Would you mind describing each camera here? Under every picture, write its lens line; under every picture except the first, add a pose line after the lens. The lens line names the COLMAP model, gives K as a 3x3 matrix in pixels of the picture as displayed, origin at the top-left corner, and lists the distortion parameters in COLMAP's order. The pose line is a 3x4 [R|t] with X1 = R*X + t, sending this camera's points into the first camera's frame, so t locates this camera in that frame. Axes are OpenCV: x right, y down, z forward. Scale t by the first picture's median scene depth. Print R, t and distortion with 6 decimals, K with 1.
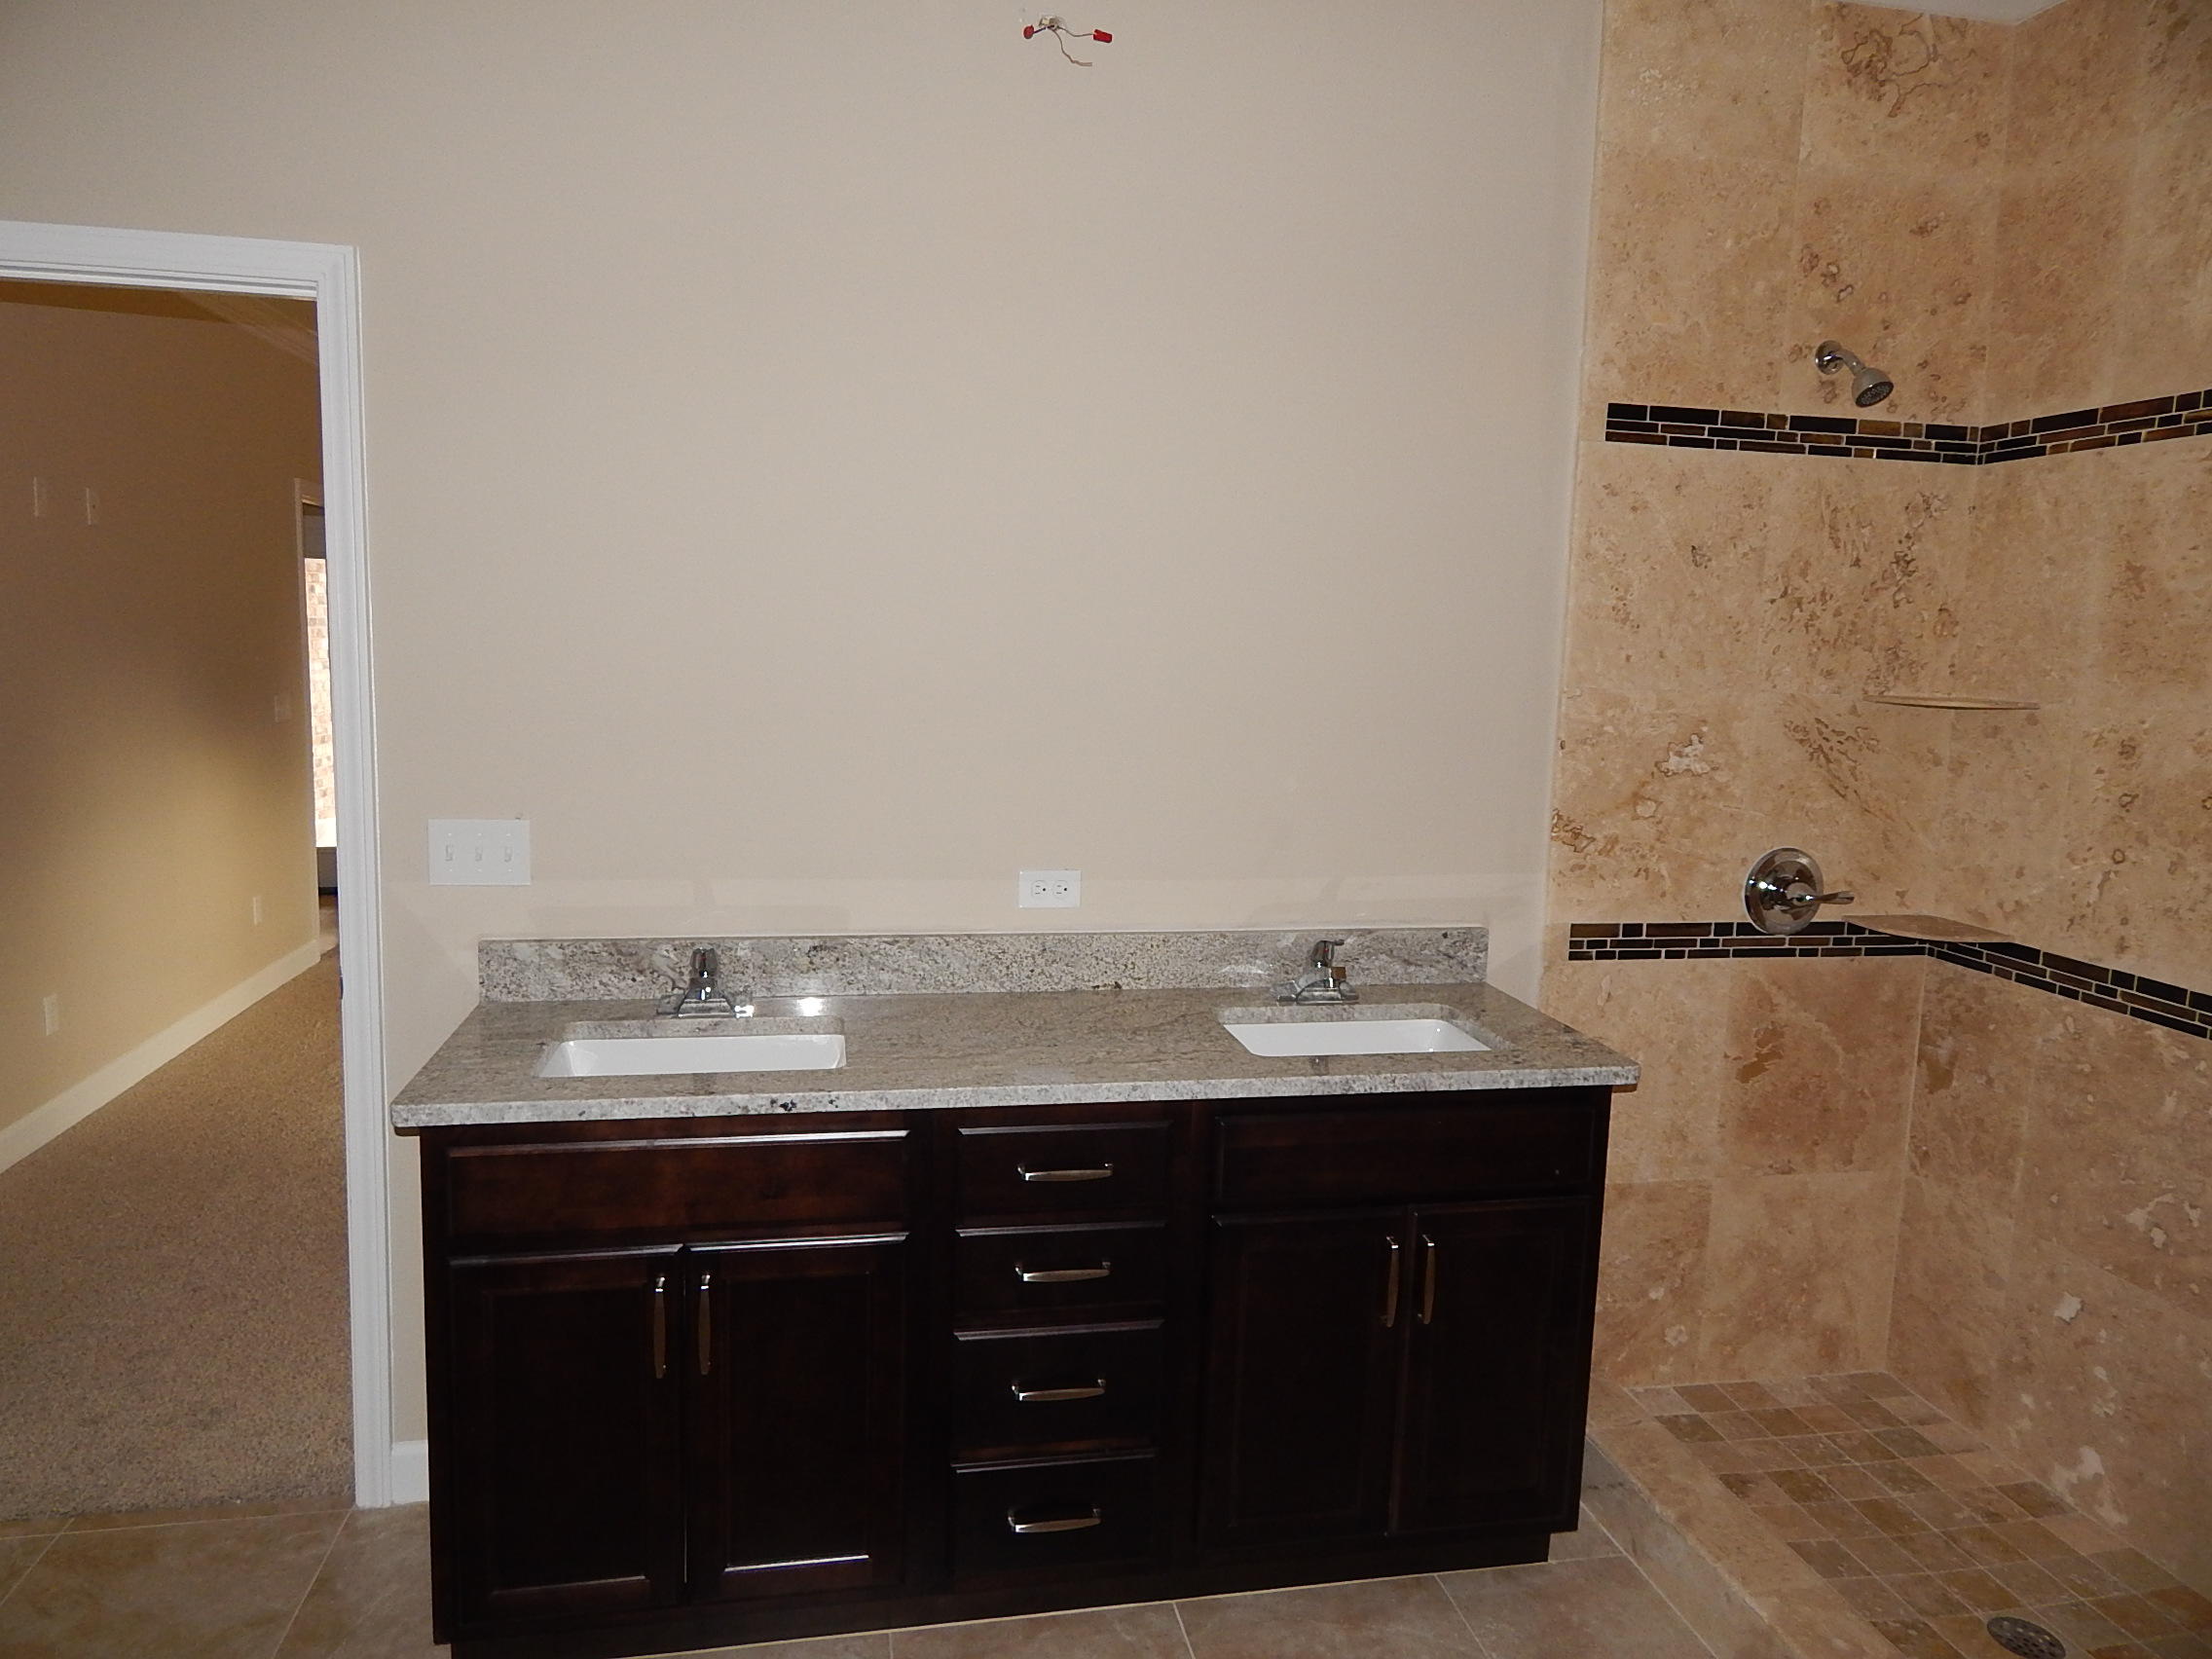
lens RADIAL K [[1445.6, 0, 1089.3], [0, 1445.6, 822.4], [0, 0, 1]] dist [-0.000867, -0.000027]
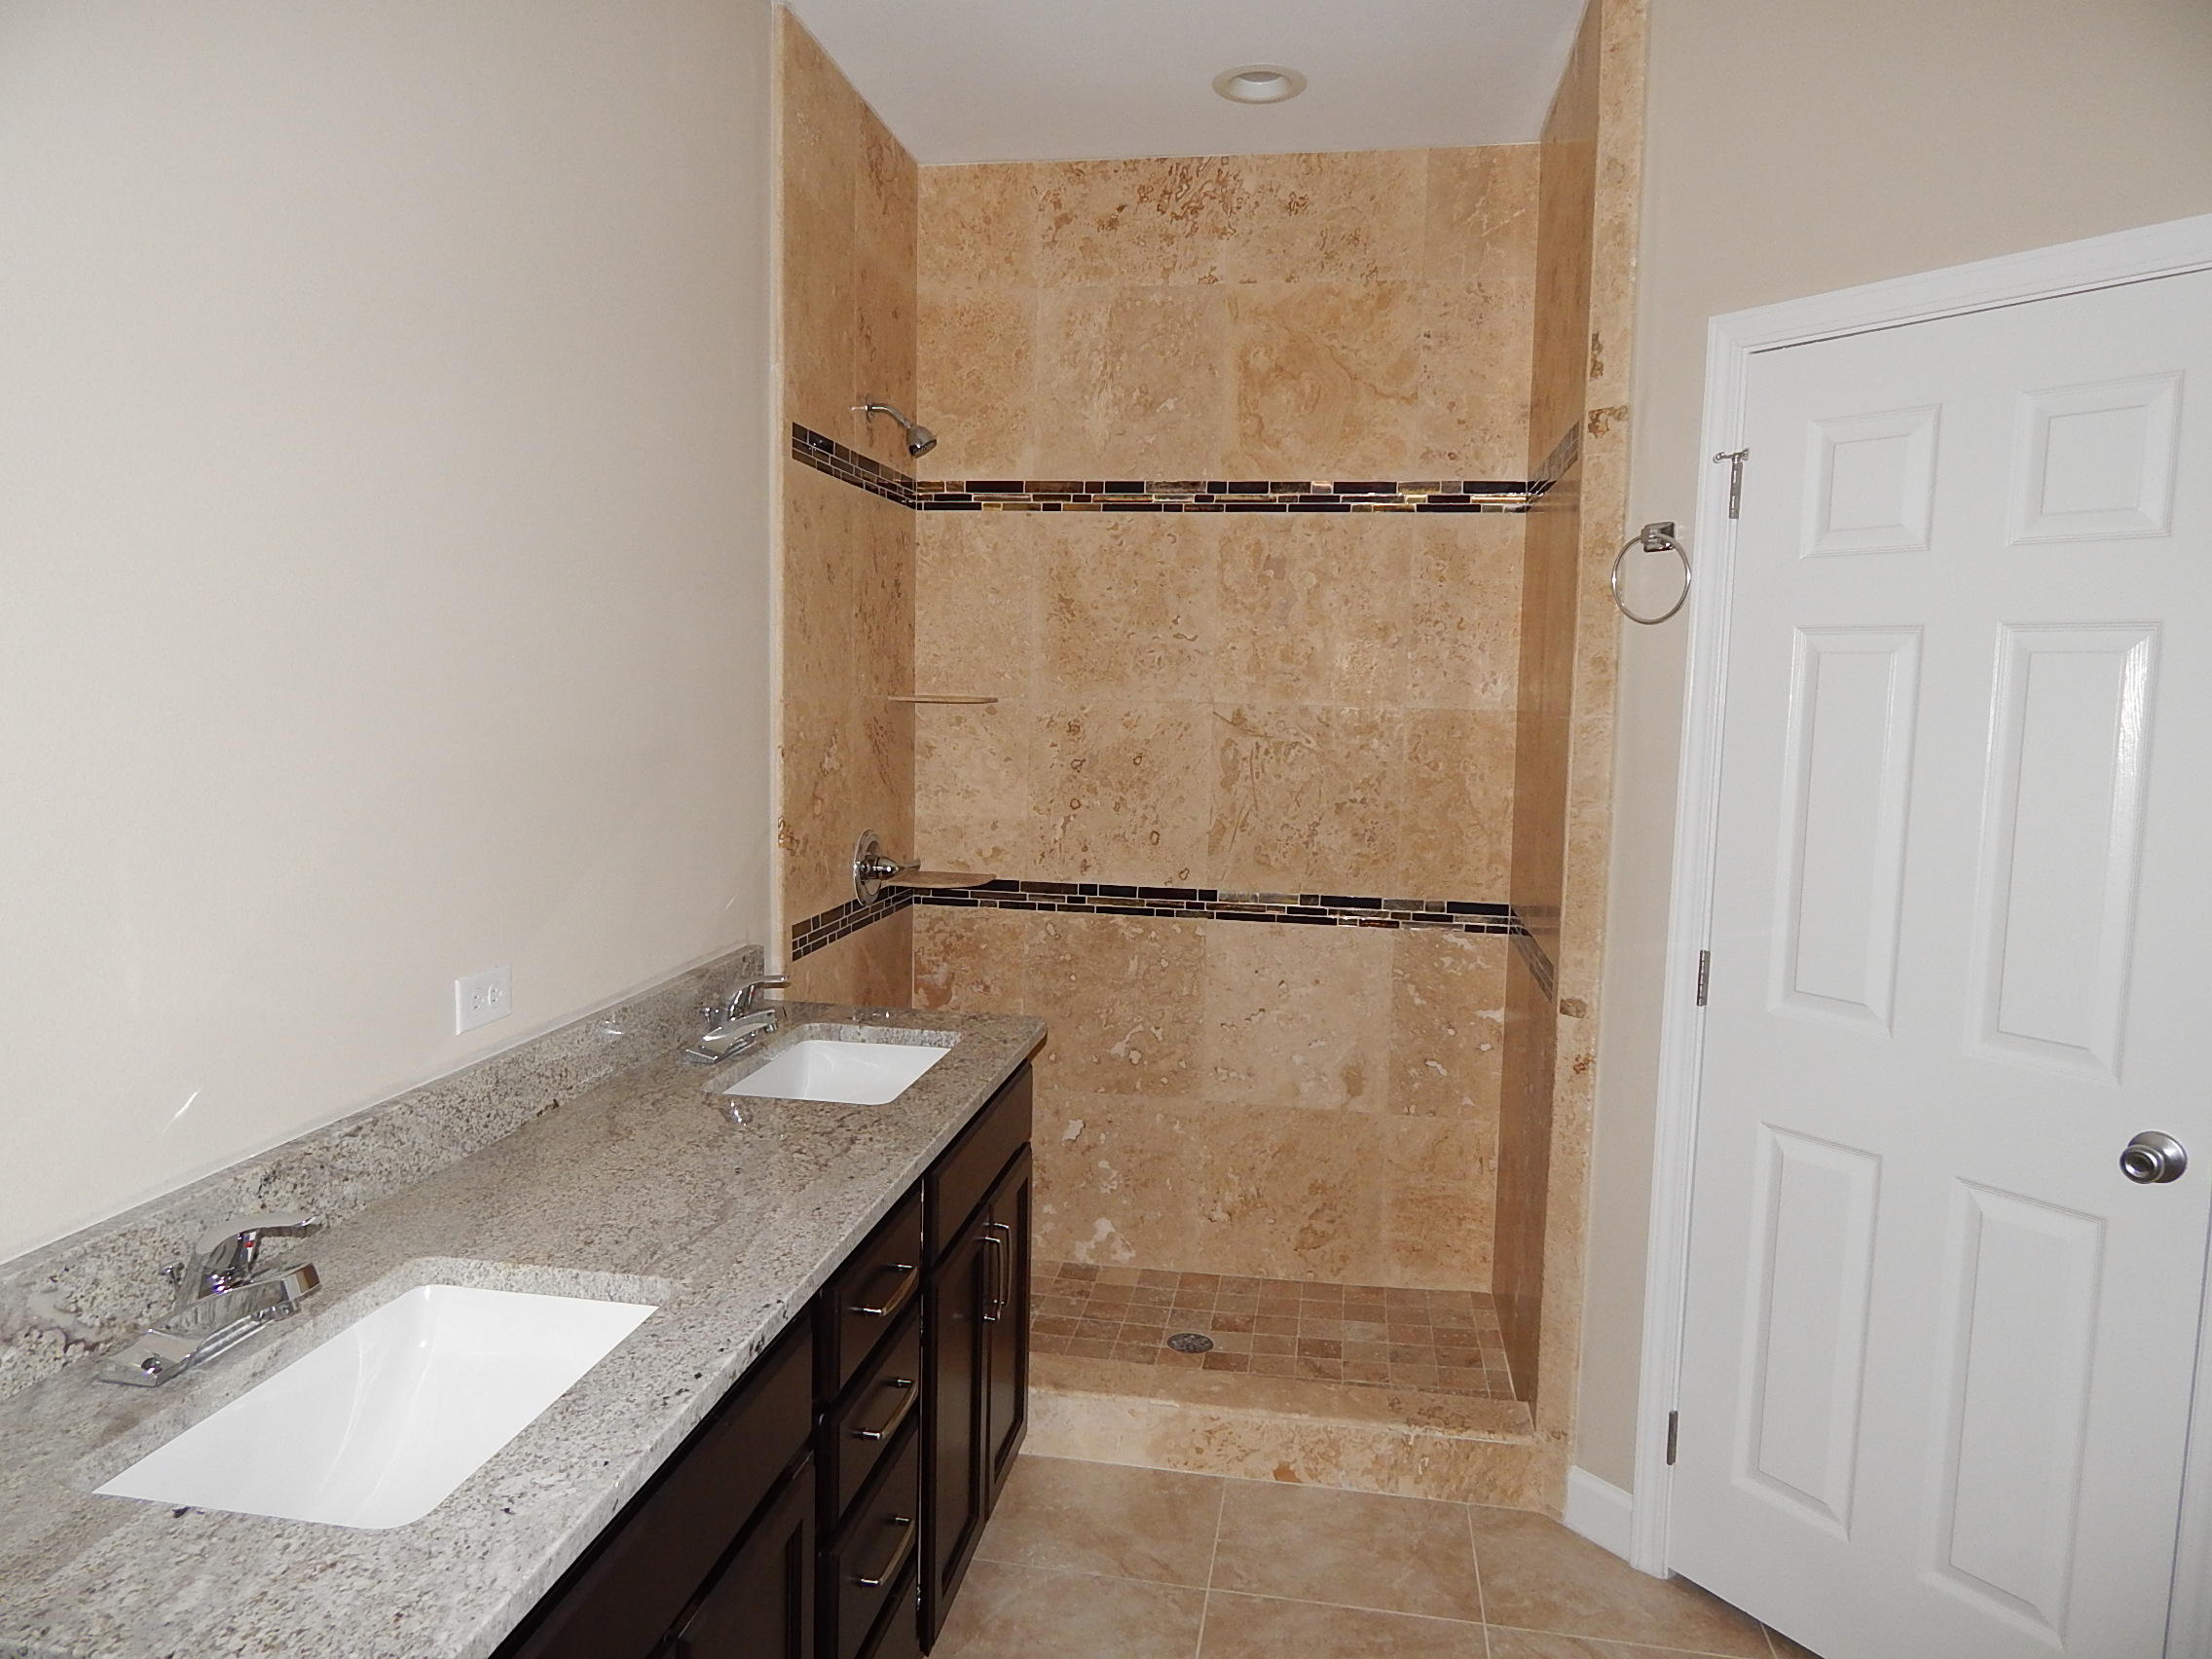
lens RADIAL K [[1445.6, 0, 1100.4], [0, 1445.6, 831.2], [0, 0, 1]] dist [-0.000867, -0.000027]
pose [[0.357568, -0.116700, 0.926567, -0.581461], [0.107593, 0.990703, 0.083257, -0.063978], [-0.927669, 0.069922, 0.366800, 0.450784]]
